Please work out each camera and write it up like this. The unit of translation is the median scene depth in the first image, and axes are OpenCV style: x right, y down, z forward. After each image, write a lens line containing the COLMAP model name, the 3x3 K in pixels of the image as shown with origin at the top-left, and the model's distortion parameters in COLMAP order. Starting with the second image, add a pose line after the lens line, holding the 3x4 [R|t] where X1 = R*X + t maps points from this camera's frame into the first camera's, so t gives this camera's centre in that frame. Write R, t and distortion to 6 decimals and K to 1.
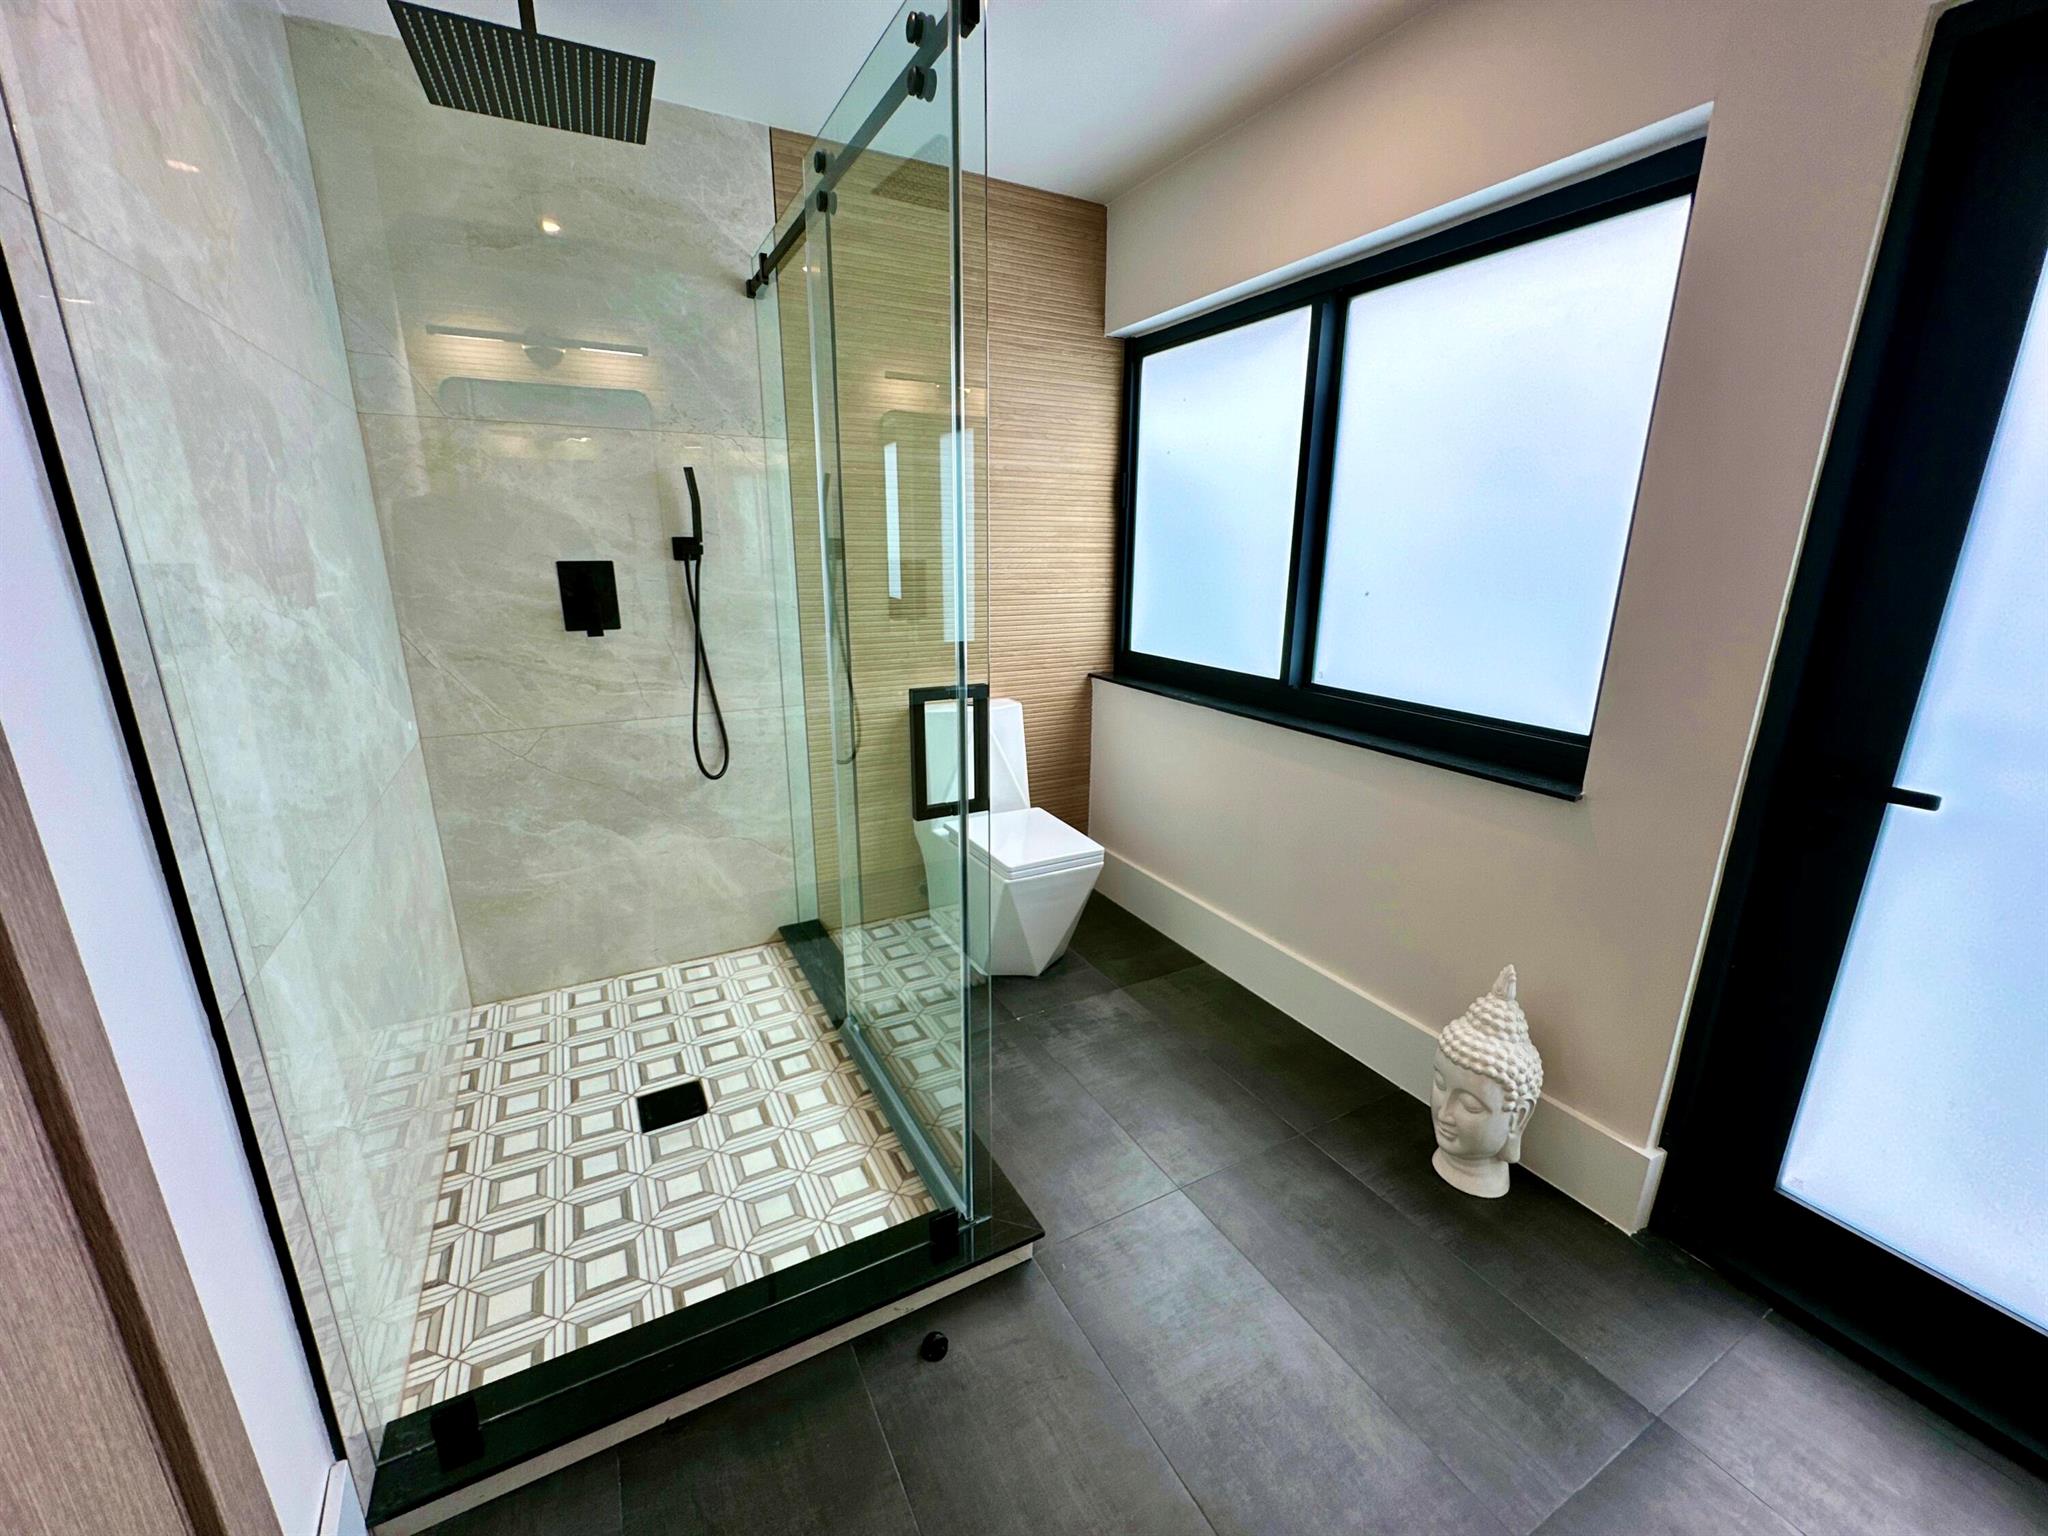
lens RADIAL K [[816.9, 0, 1027.1], [0, 816.9, 766.0], [0, 0, 1]] dist [-0.005982, 0.000852]
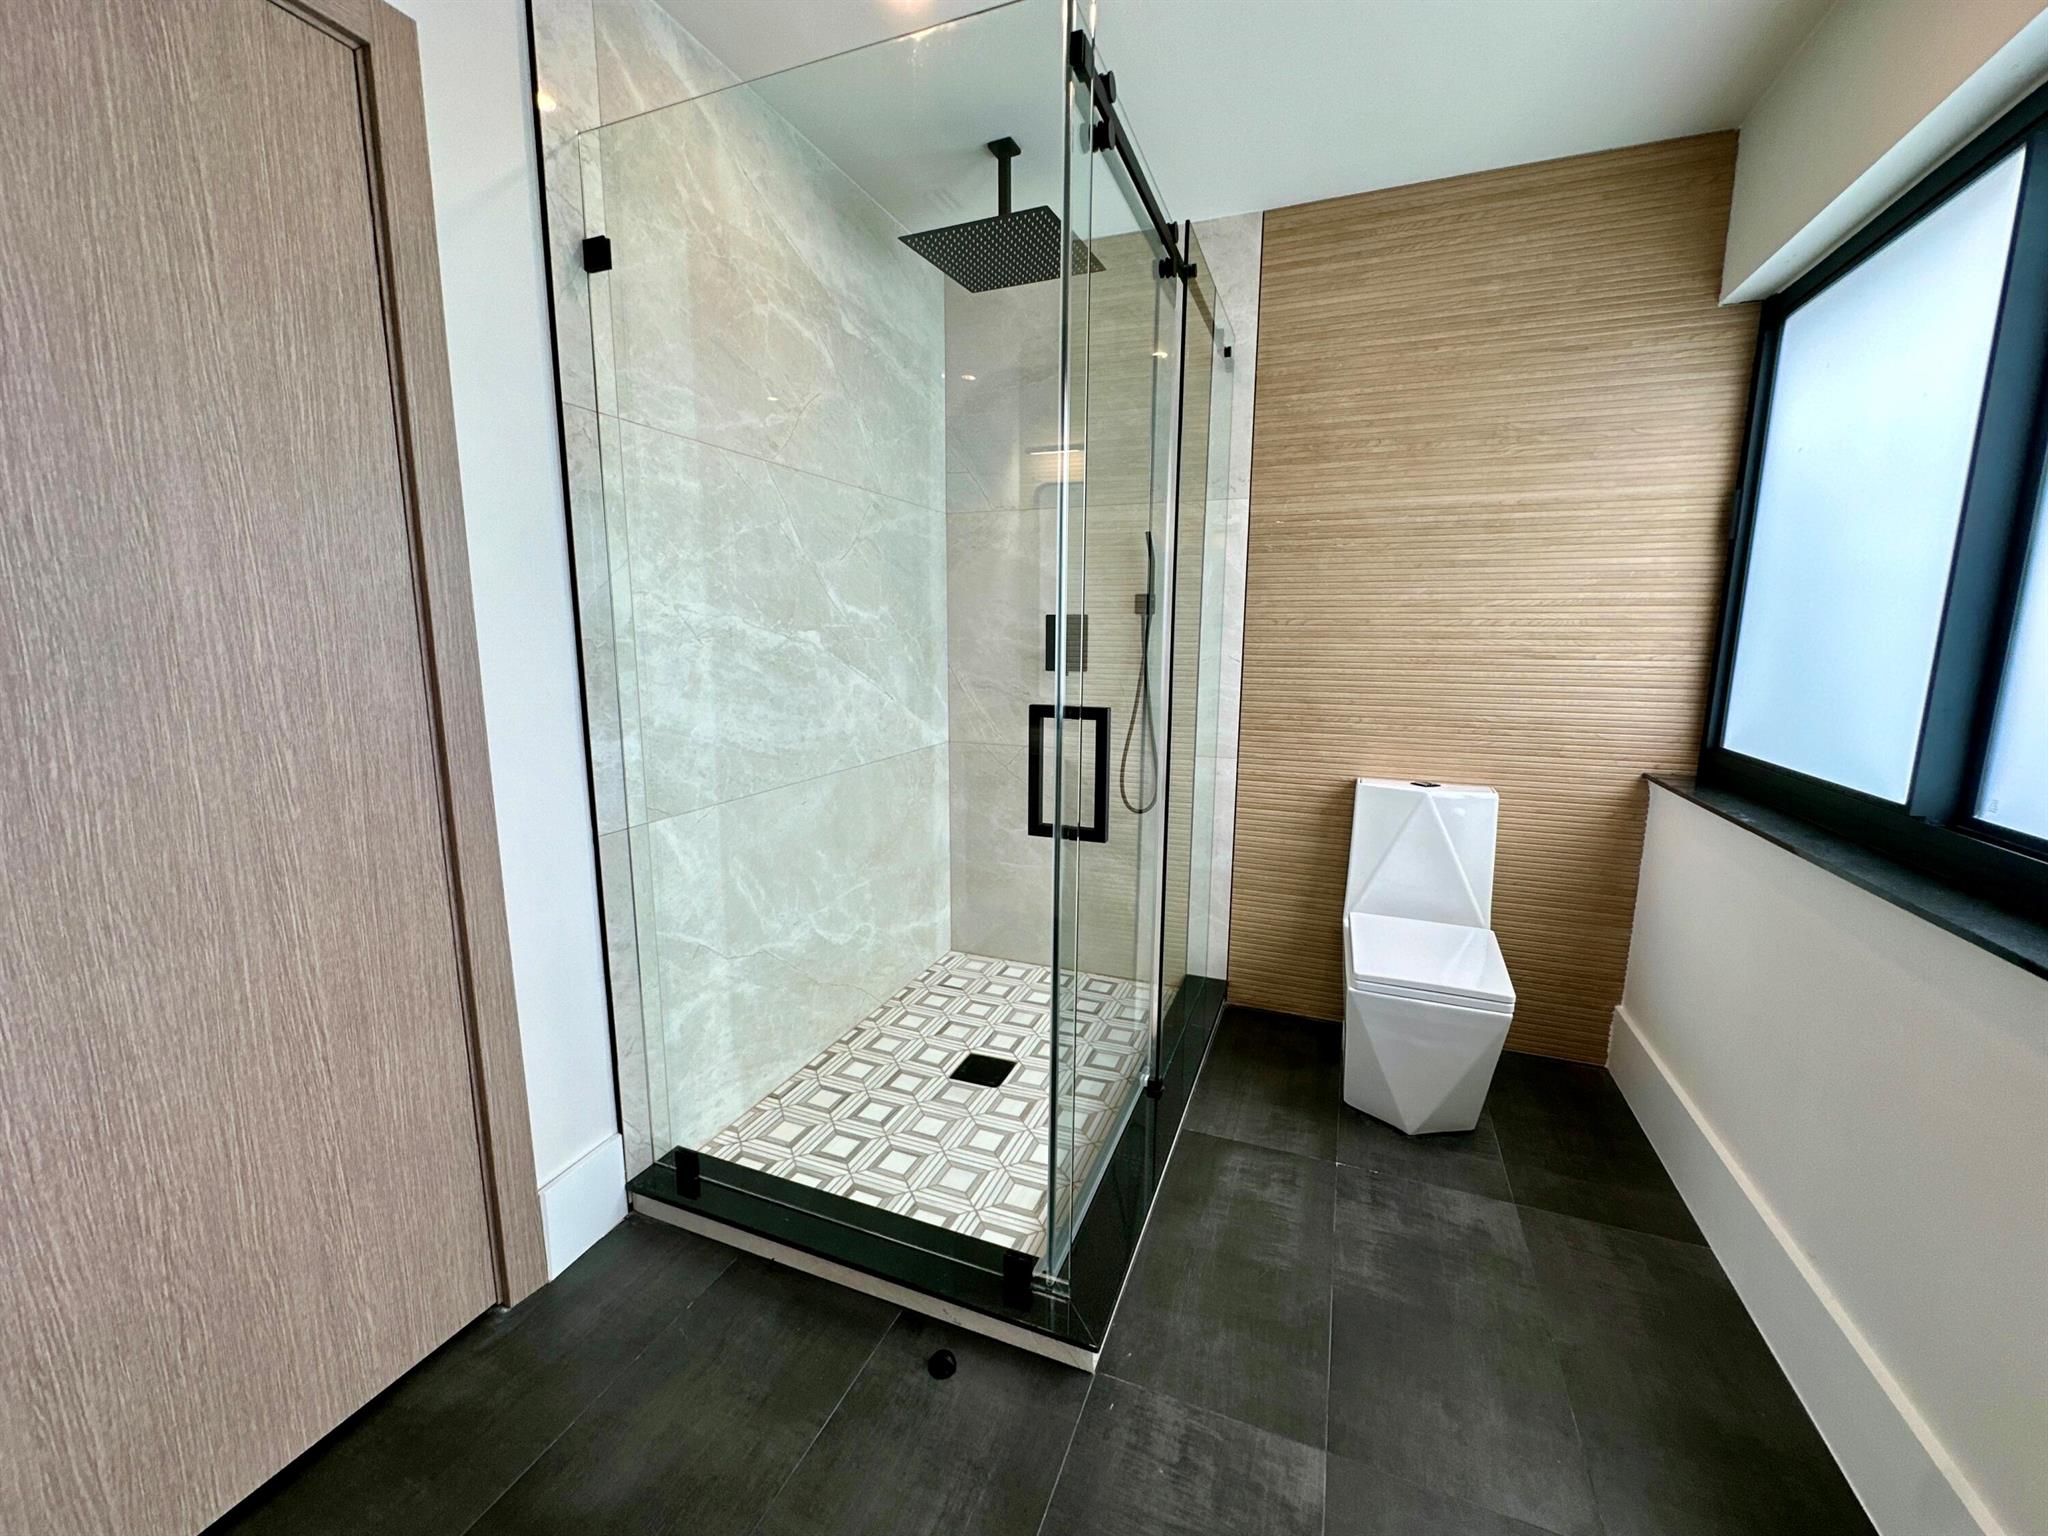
lens RADIAL K [[816.9, 0, 1016.8], [0, 816.9, 764.4], [0, 0, 1]] dist [-0.005982, 0.000852]
pose [[0.640427, 0.123262, -0.758063, 0.366192], [-0.202696, 0.979168, -0.012027, -0.002502], [0.740789, 0.161359, 0.652070, 0.186509]]
